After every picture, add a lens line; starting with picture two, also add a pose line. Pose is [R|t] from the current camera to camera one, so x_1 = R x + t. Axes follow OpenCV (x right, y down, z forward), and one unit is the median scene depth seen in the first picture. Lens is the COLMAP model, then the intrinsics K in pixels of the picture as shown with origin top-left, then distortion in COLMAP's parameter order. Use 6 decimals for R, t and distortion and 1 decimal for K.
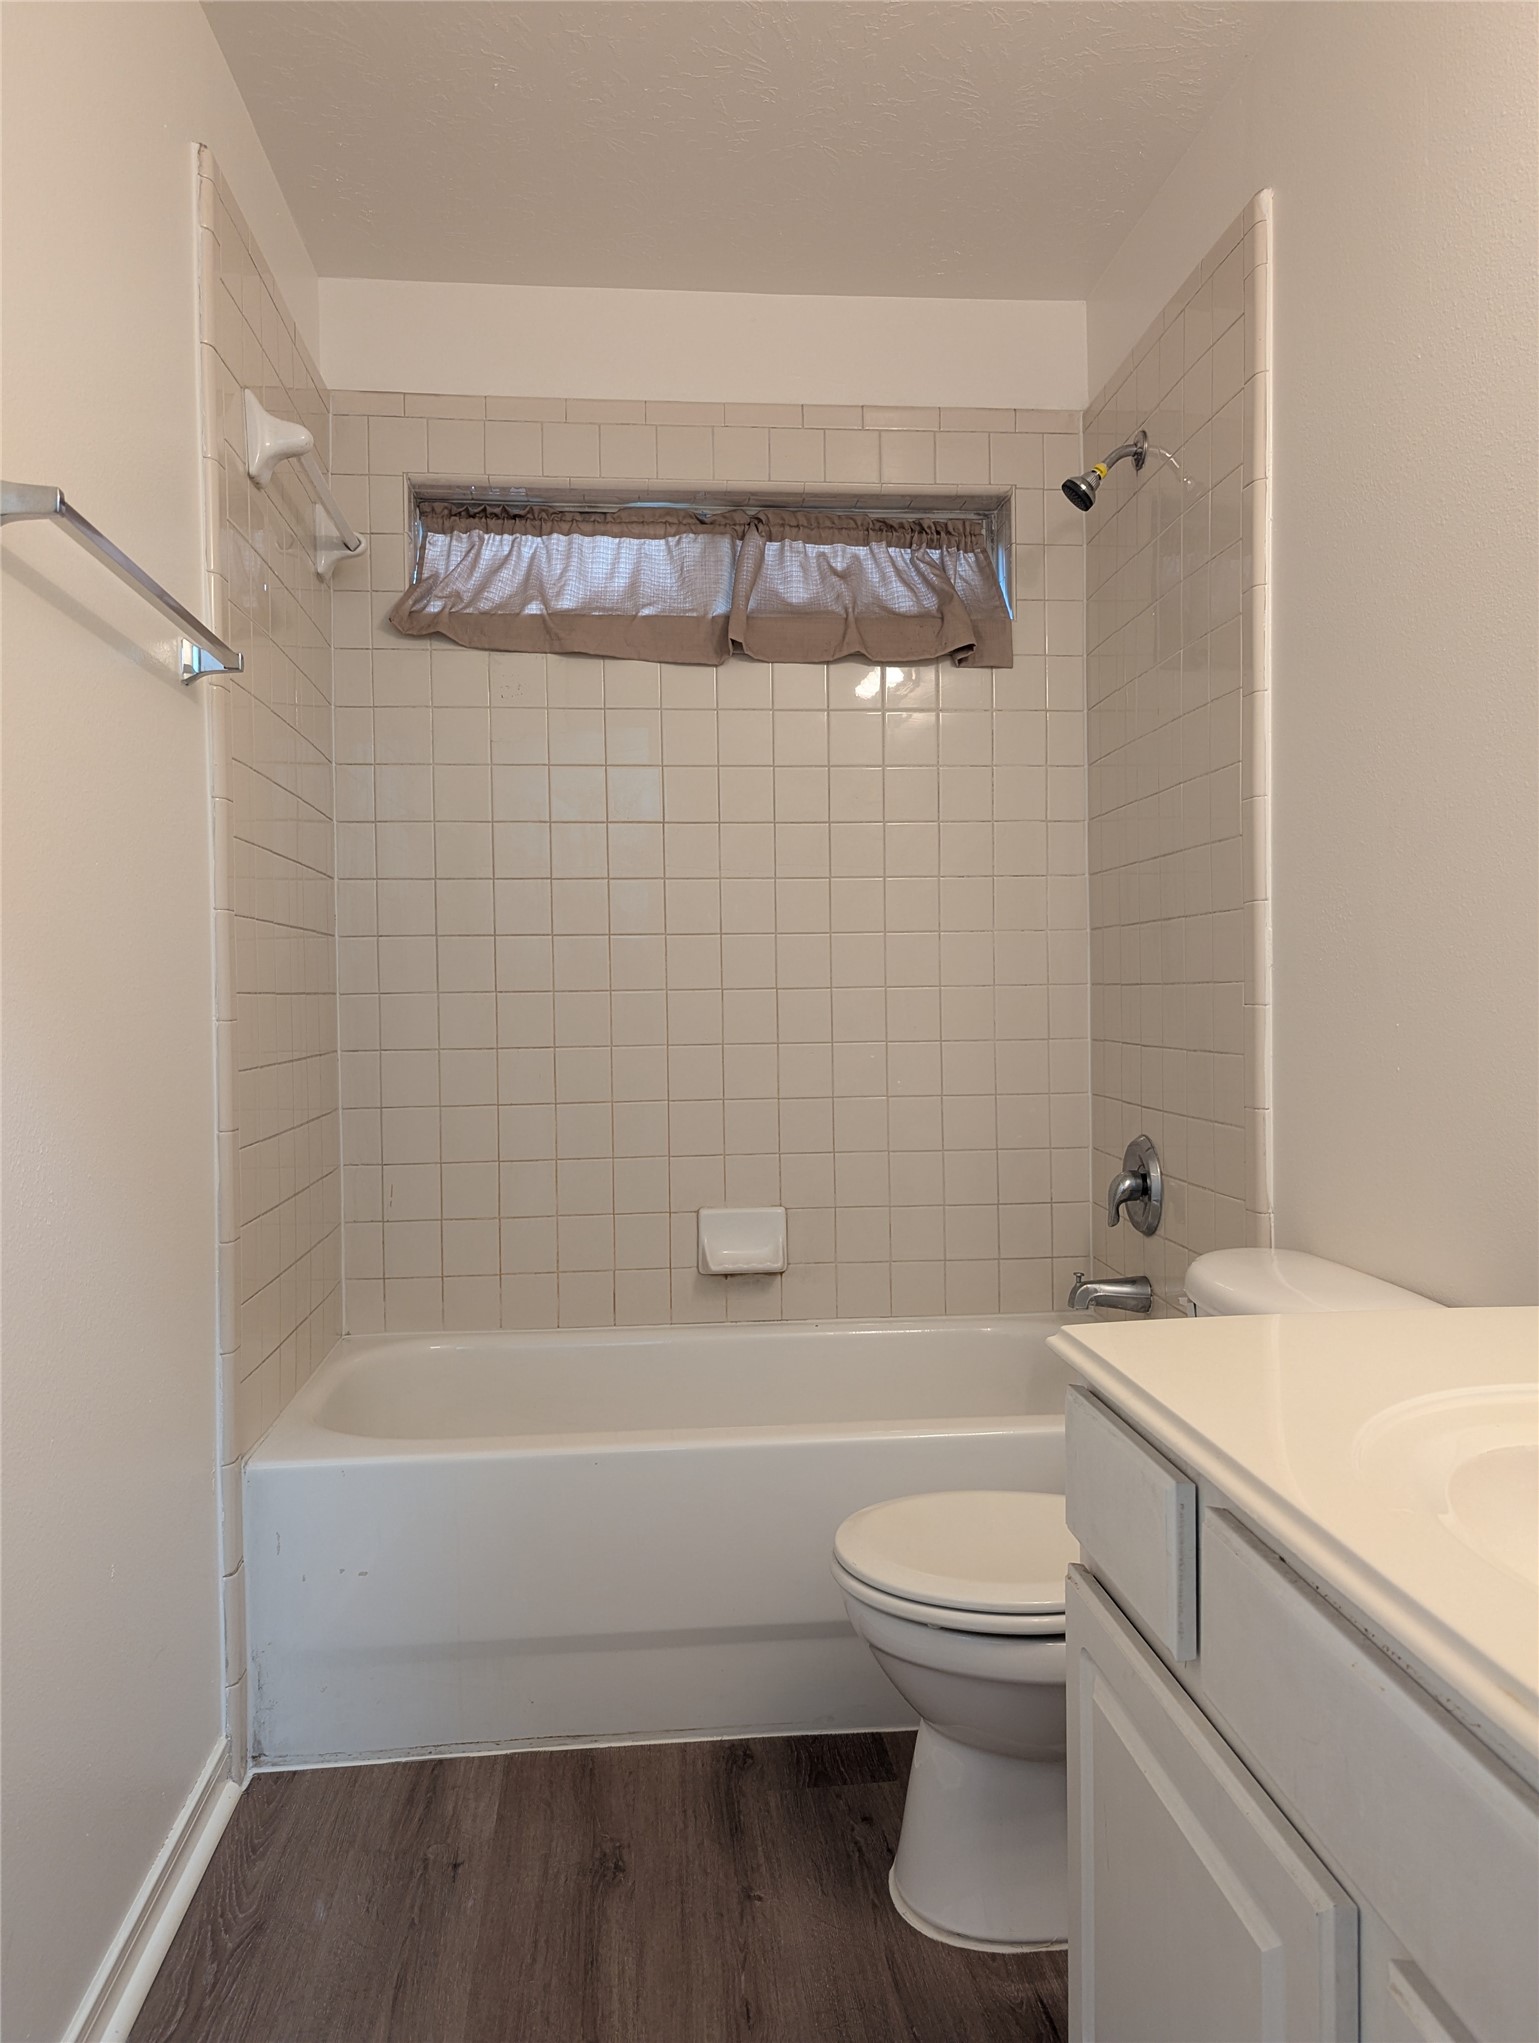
lens RADIAL K [[1443.1, 0, 780.9], [0, 1443.1, 1010.9], [0, 0, 1]] dist [0.044059, -0.043205]
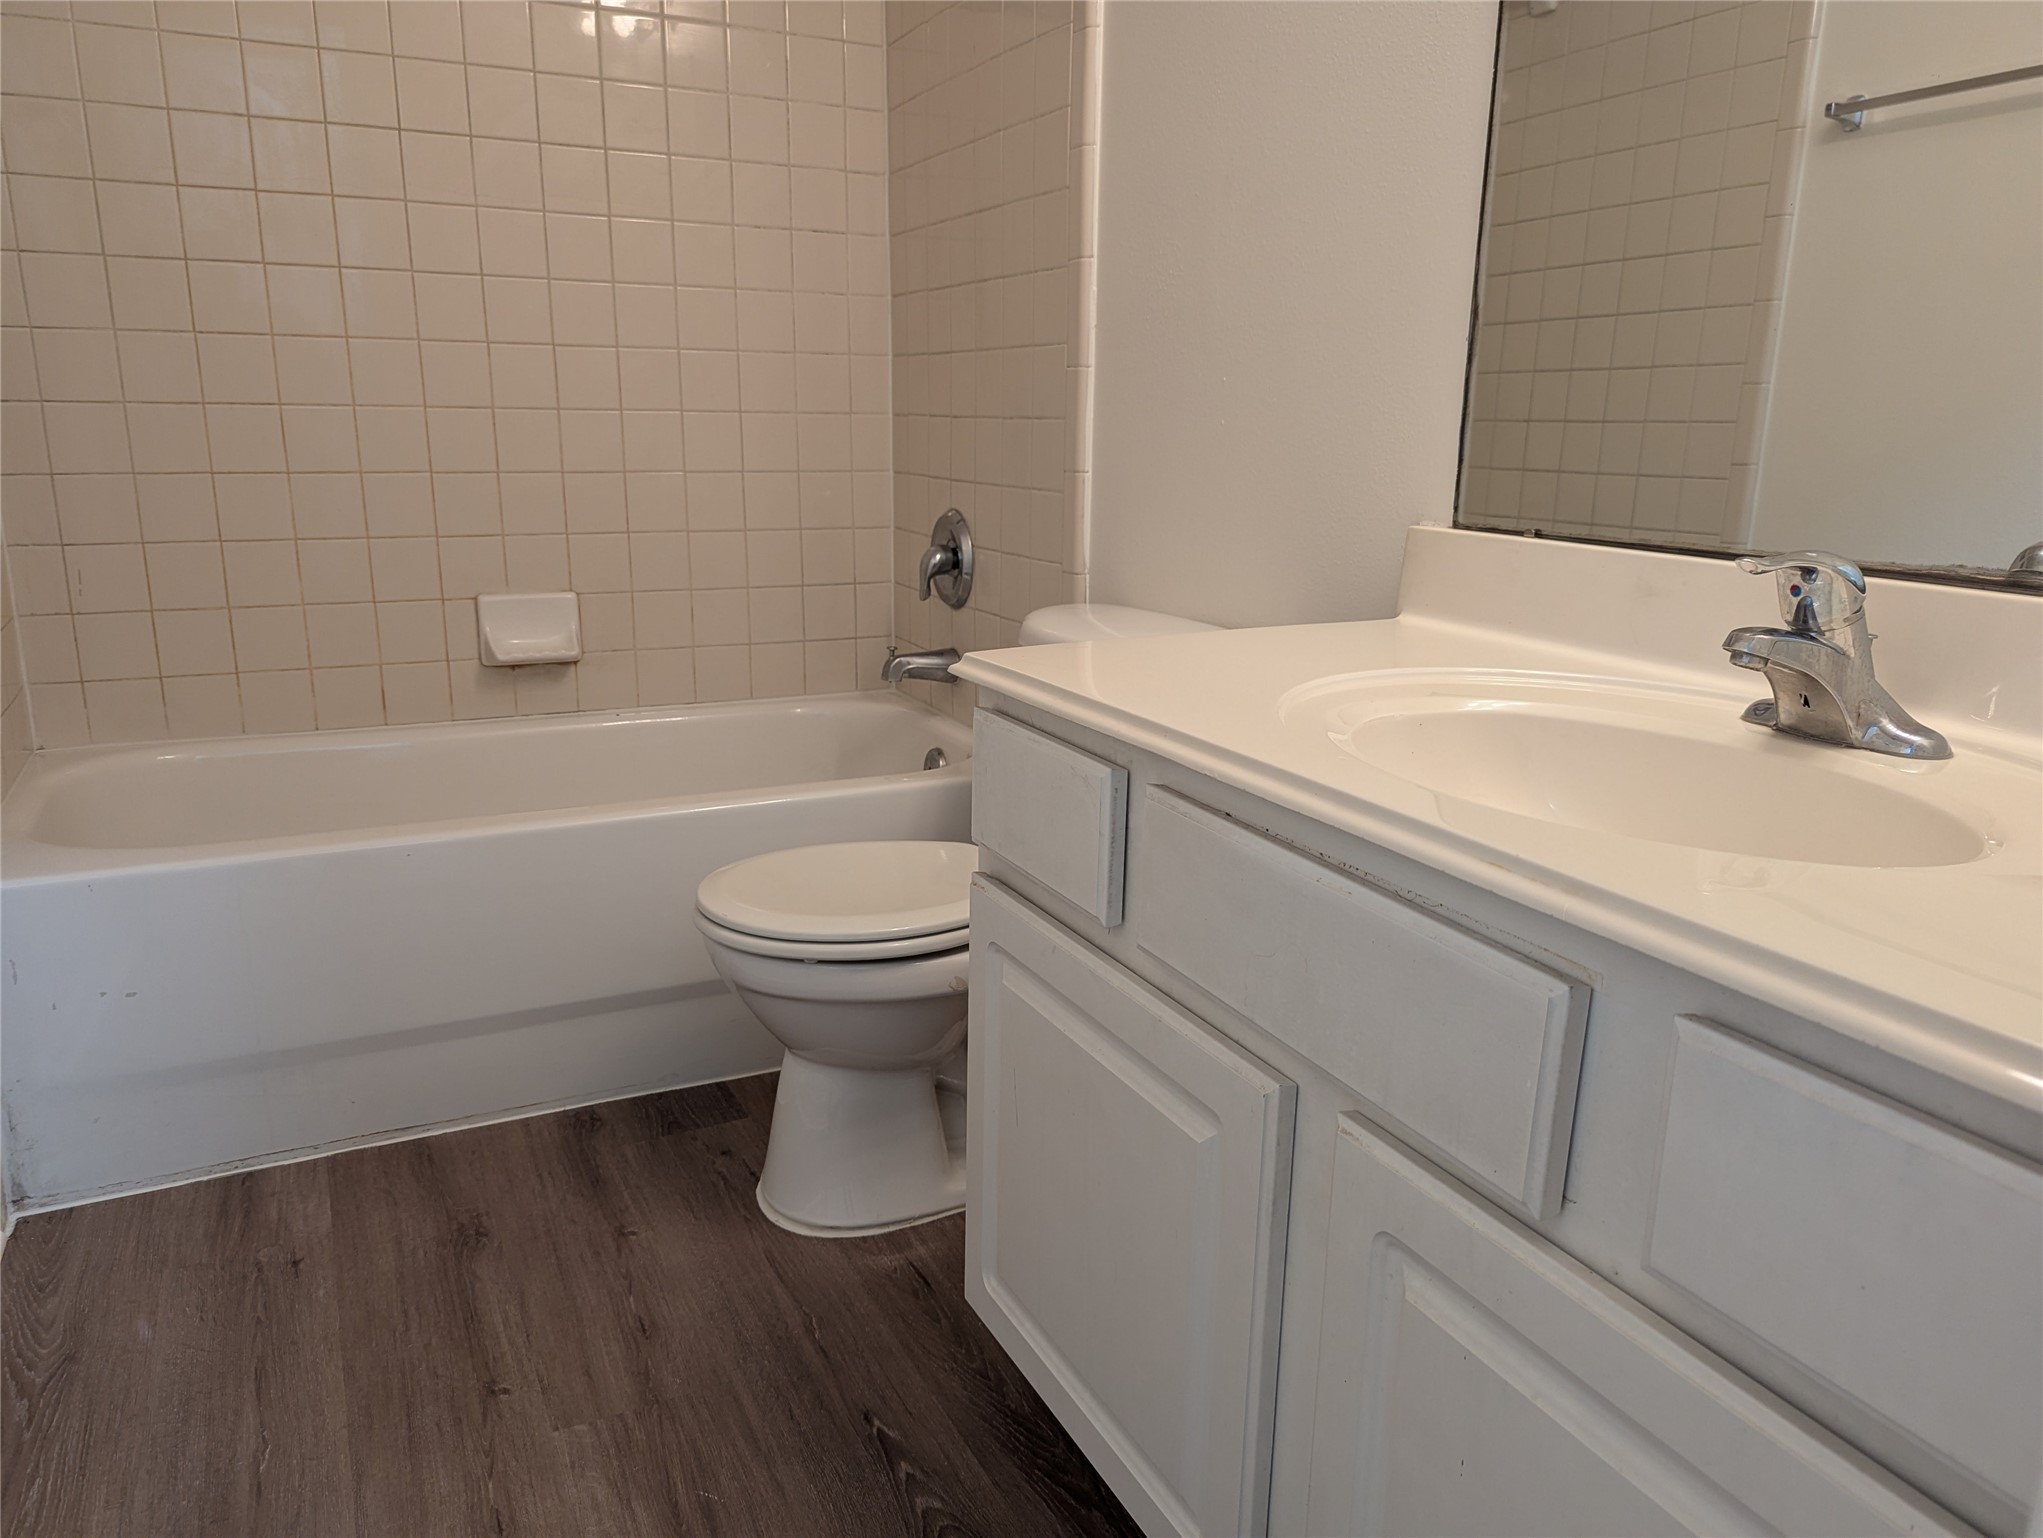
lens RADIAL K [[1443.1, 0, 1030.2], [0, 1443.1, 772.9], [0, 0, 1]] dist [0.044059, -0.043205]
pose [[0.934466, -0.062272, 0.350565, -0.060607], [-0.019171, 0.974359, 0.224179, 0.036306], [-0.355537, -0.216208, 0.909312, 0.024091]]
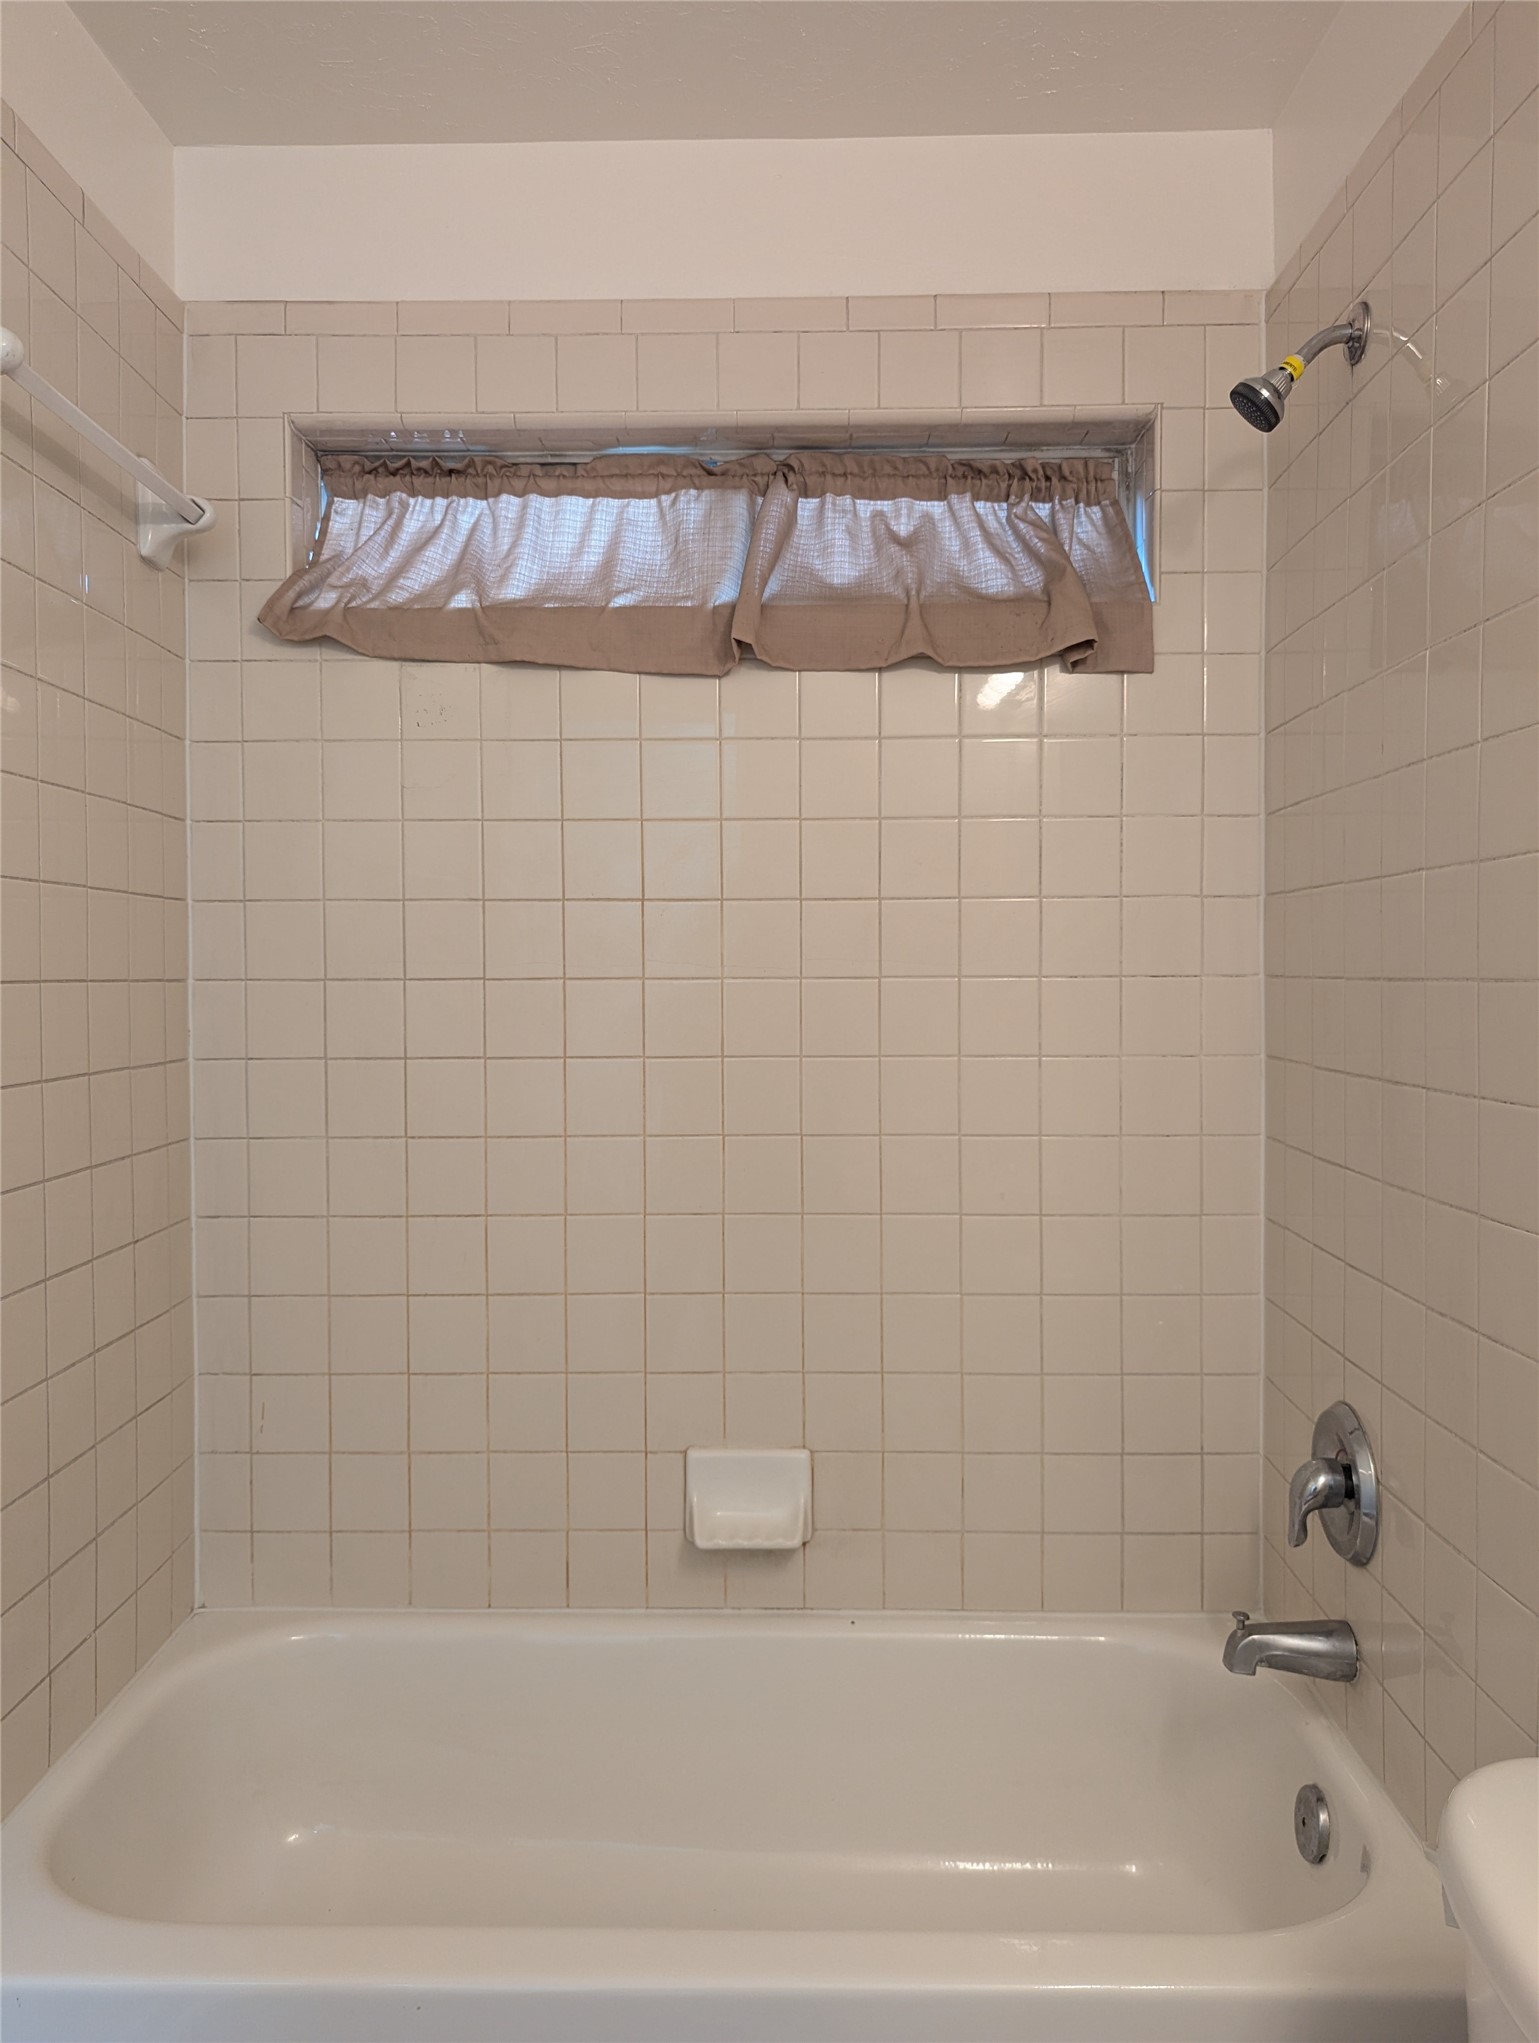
lens RADIAL K [[1443.1, 0, 773.4], [0, 1443.1, 1000.9], [0, 0, 1]] dist [0.044059, -0.043205]
pose [[0.993449, 0.012215, -0.113617, 0.064992], [-0.011137, 0.999887, 0.010116, -0.091618], [0.113728, -0.008784, 0.993473, 0.314837]]
